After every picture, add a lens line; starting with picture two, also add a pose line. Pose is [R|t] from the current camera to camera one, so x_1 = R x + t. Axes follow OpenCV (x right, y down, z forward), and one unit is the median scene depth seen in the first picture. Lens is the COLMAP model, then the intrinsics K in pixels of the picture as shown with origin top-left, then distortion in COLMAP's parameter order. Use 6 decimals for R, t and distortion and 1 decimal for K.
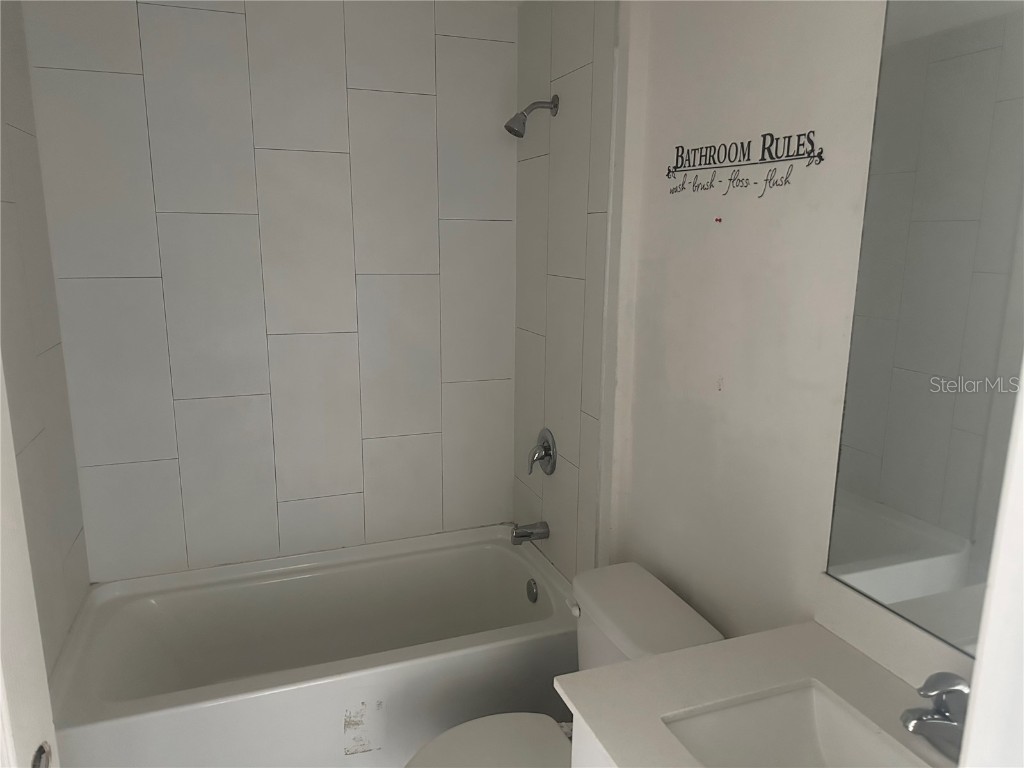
lens RADIAL K [[720.1, 0, 516.0], [0, 720.1, 388.3], [0, 0, 1]] dist [0.090574, -0.131346]
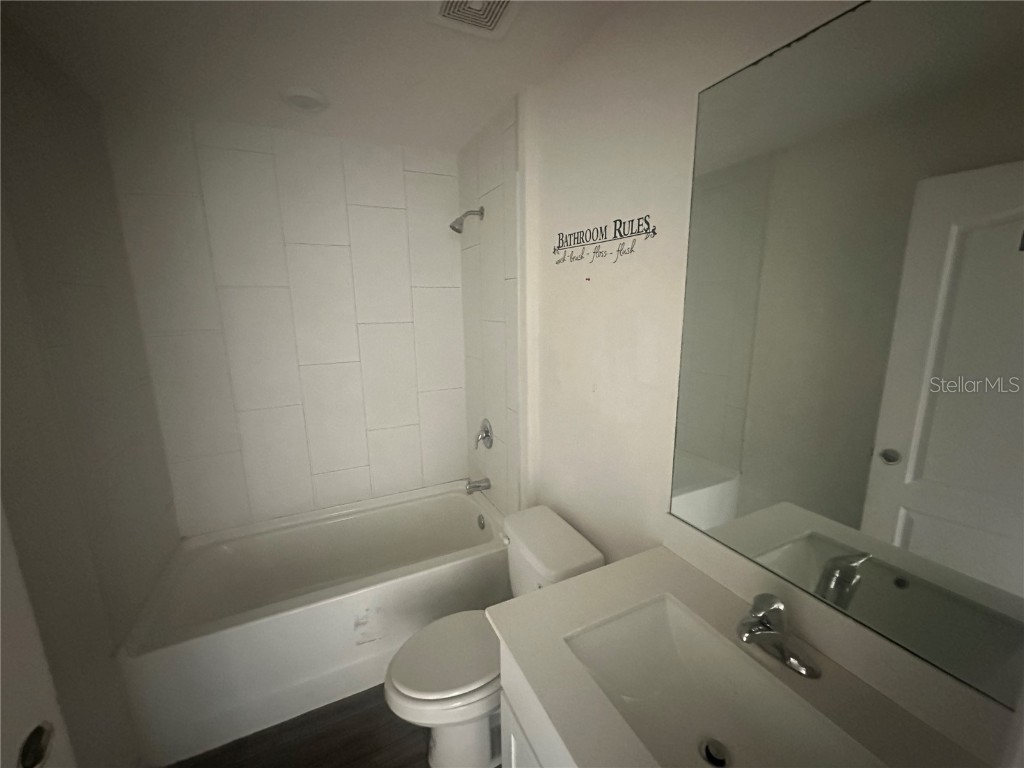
lens RADIAL K [[408.3, 0, 512.0], [0, 408.3, 384.0], [0, 0, 1]] dist [0.000500, 0.000054]
pose [[0.995616, -0.039228, 0.084915, 0.038263], [0.040440, 0.999103, -0.012599, -0.009604], [-0.084345, 0.015978, 0.996309, 0.160399]]
